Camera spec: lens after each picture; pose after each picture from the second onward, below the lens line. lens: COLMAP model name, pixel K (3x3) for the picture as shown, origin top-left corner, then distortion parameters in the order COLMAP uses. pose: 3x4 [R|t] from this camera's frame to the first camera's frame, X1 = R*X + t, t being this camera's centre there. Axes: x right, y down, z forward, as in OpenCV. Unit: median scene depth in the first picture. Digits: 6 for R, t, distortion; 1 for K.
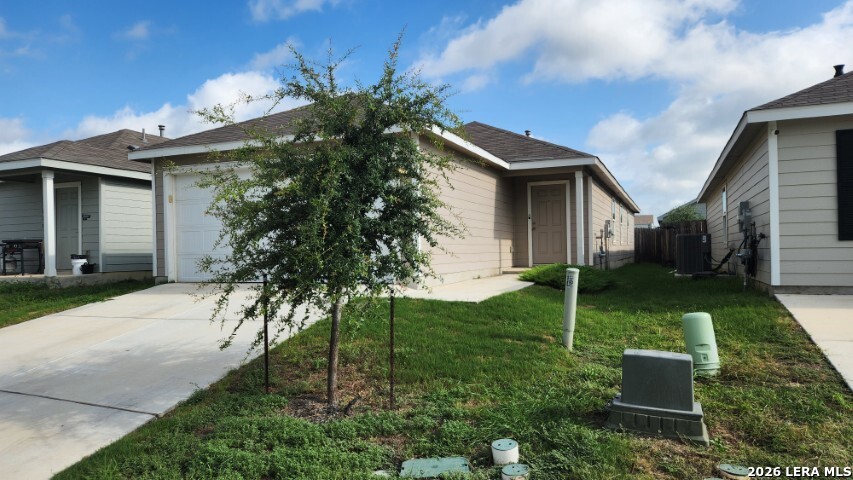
lens RADIAL K [[572.2, 0, 425.5], [0, 572.2, 241.7], [0, 0, 1]] dist [0.048217, -0.016510]
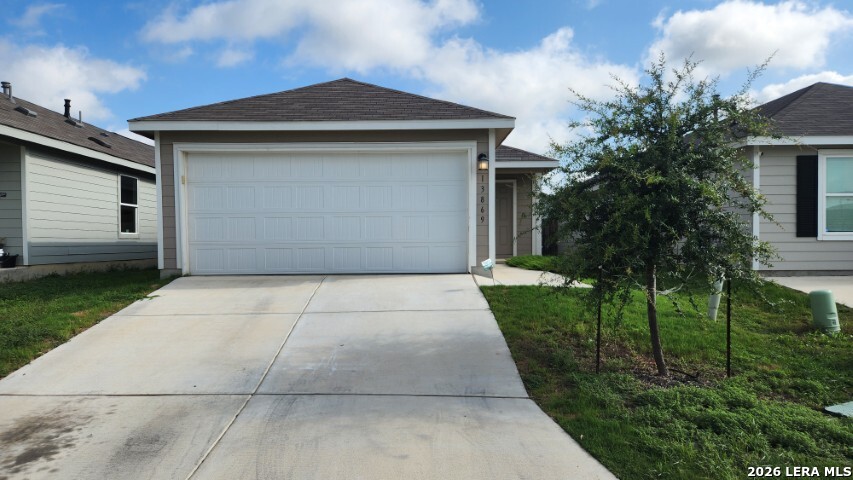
lens RADIAL K [[572.2, 0, 425.3], [0, 572.2, 241.2], [0, 0, 1]] dist [0.048217, -0.016510]
pose [[0.924553, 0.006459, 0.380998, -0.438811], [-0.012949, 0.999811, 0.014473, 0.000117], [-0.380833, -0.018315, 0.924462, 0.046997]]
